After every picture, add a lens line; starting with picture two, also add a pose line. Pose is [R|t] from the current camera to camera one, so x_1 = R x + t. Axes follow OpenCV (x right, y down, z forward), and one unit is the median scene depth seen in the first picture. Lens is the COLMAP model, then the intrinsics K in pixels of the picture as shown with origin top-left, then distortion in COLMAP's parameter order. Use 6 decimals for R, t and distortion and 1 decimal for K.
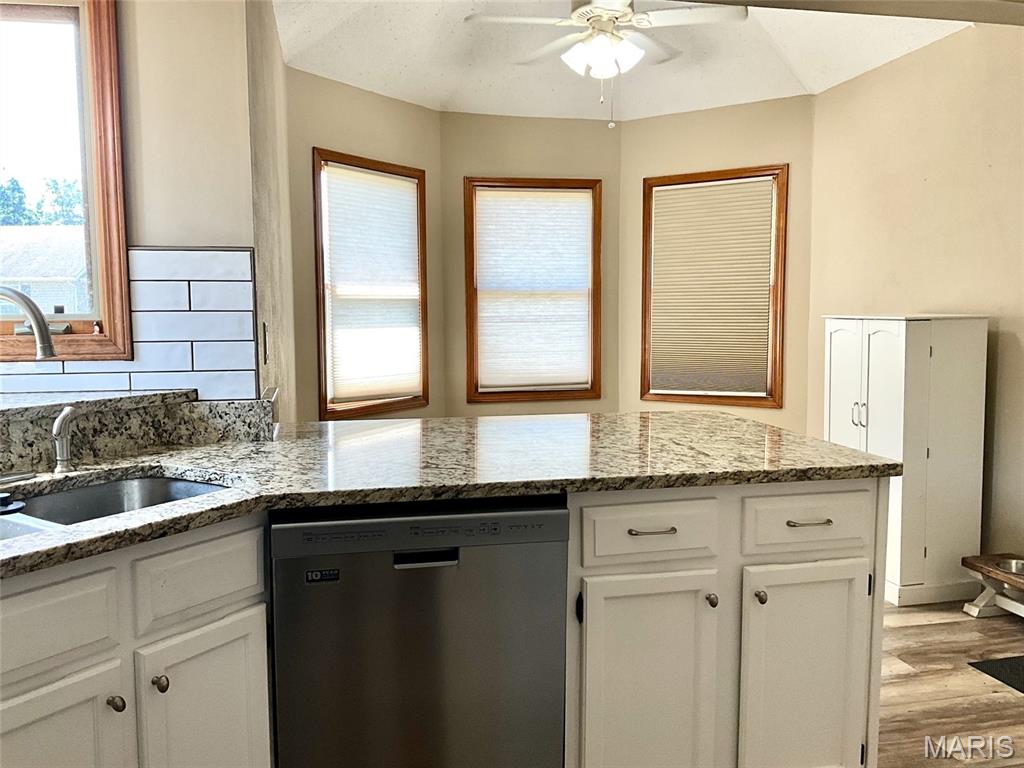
lens RADIAL K [[862.6, 0, 516.6], [0, 862.6, 378.3], [0, 0, 1]] dist [0.096583, -0.170084]
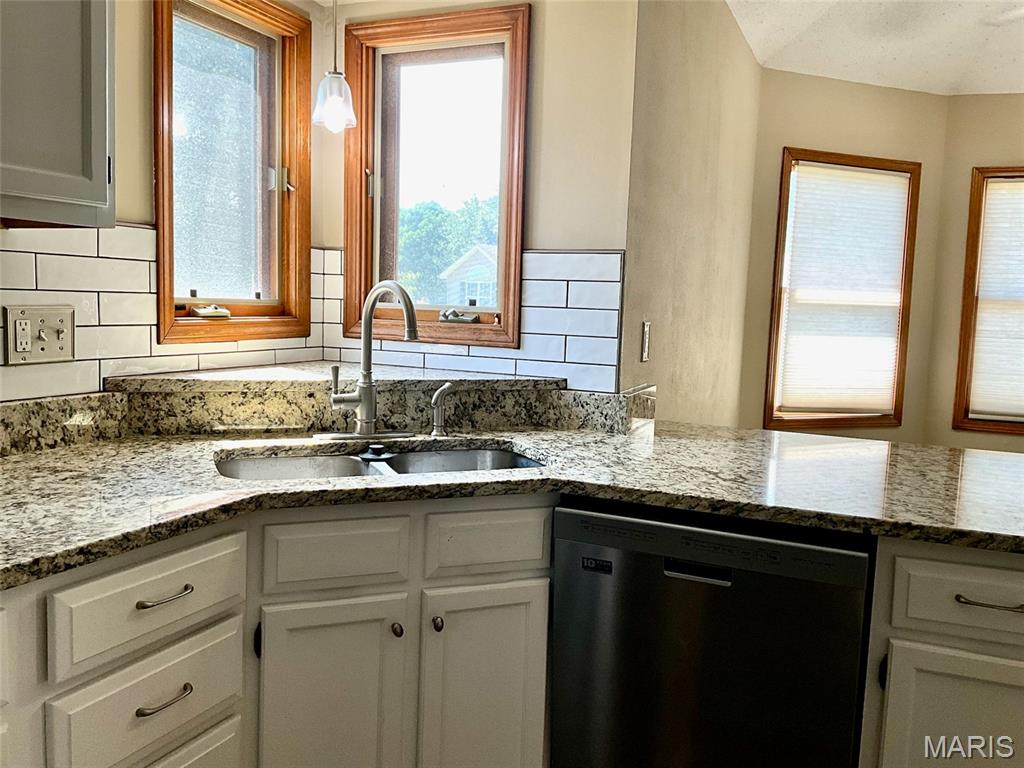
lens RADIAL K [[862.6, 0, 507.2], [0, 862.6, 379.3], [0, 0, 1]] dist [0.096583, -0.170084]
pose [[0.805627, 0.086589, -0.586060, 0.218175], [-0.088924, 0.995728, 0.024878, -0.007613], [0.585711, 0.032072, 0.809885, 0.074106]]
